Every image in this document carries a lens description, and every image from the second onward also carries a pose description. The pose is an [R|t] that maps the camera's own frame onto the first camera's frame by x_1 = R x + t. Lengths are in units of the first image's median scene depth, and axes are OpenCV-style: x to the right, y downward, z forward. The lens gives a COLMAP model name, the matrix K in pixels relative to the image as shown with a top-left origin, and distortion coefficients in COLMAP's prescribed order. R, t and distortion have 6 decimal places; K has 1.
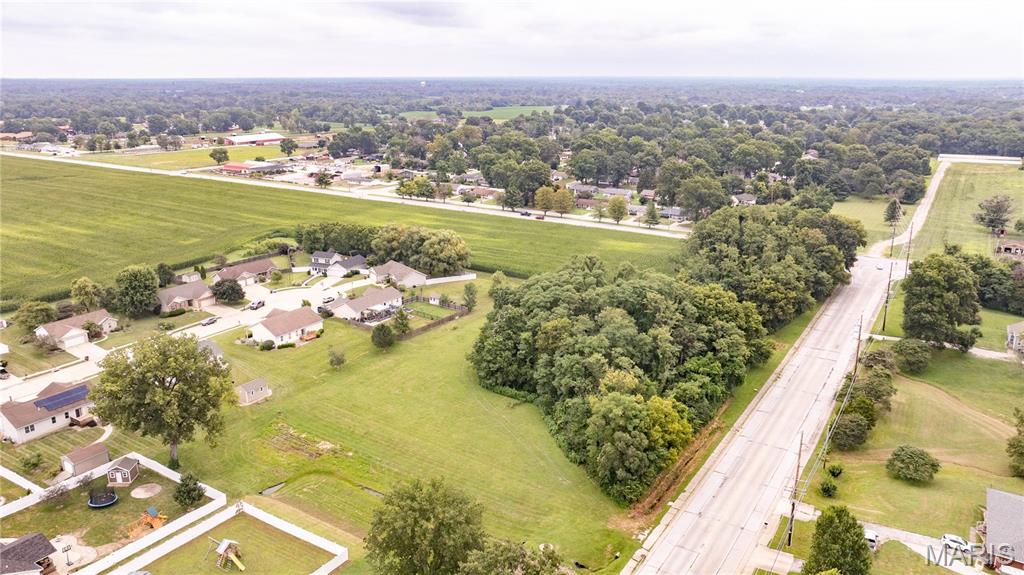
lens RADIAL K [[723.2, 0, 518.0], [0, 723.2, 287.6], [0, 0, 1]] dist [-0.019775, 0.002570]
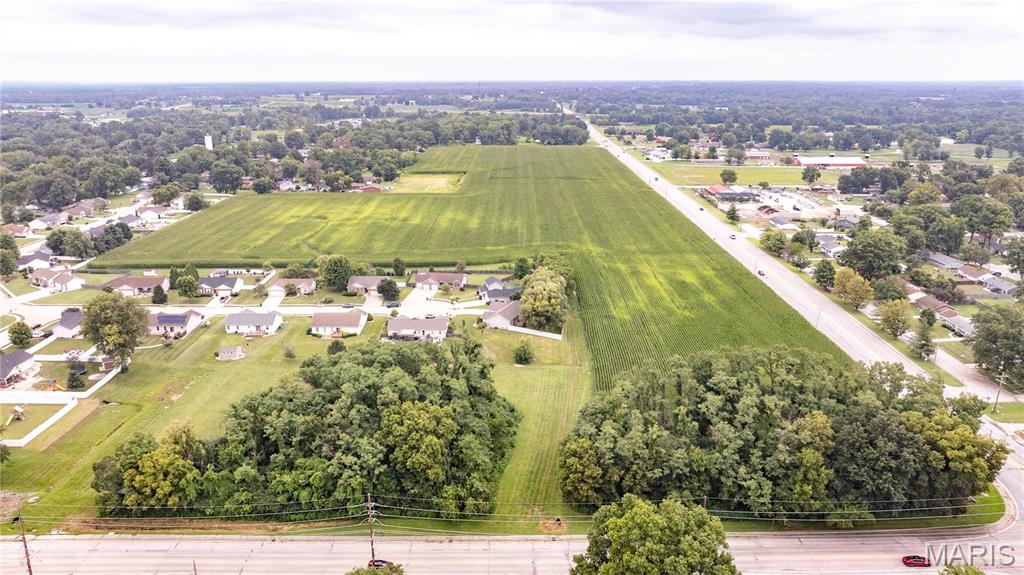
lens RADIAL K [[723.2, 0, 511.0], [0, 723.2, 287.4], [0, 0, 1]] dist [-0.019775, 0.002570]
pose [[0.531341, 0.231460, -0.814925, 0.693945], [-0.234481, 0.964552, 0.121073, -0.185670], [0.814061, 0.126754, 0.566779, 0.404305]]
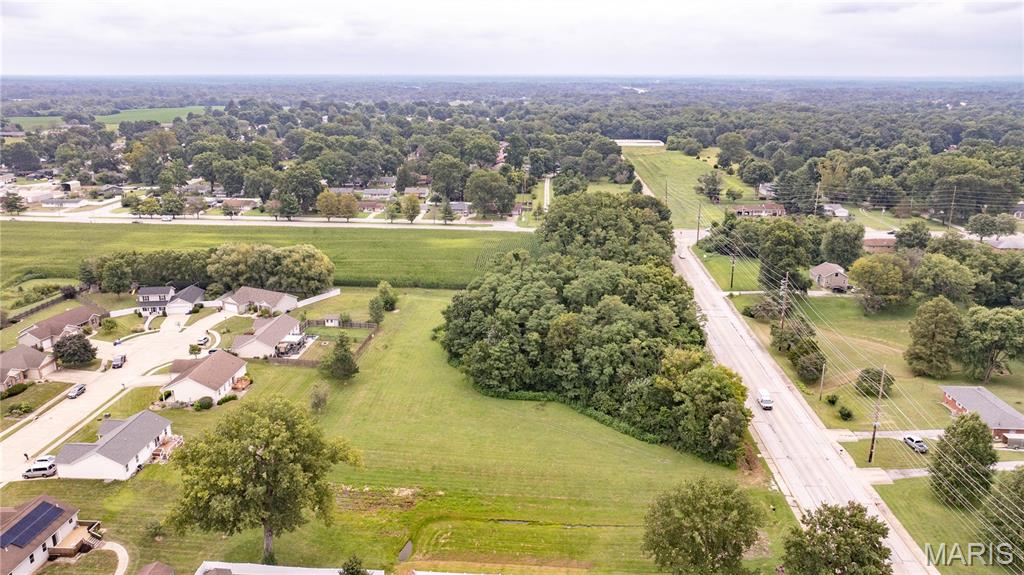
lens RADIAL K [[723.2, 0, 507.9], [0, 723.2, 288.0], [0, 0, 1]] dist [-0.019775, 0.002570]
pose [[0.880132, -0.133703, 0.455513, -0.301533], [0.132119, 0.990598, 0.035484, -0.025206], [-0.455975, 0.028951, 0.889522, 0.084439]]
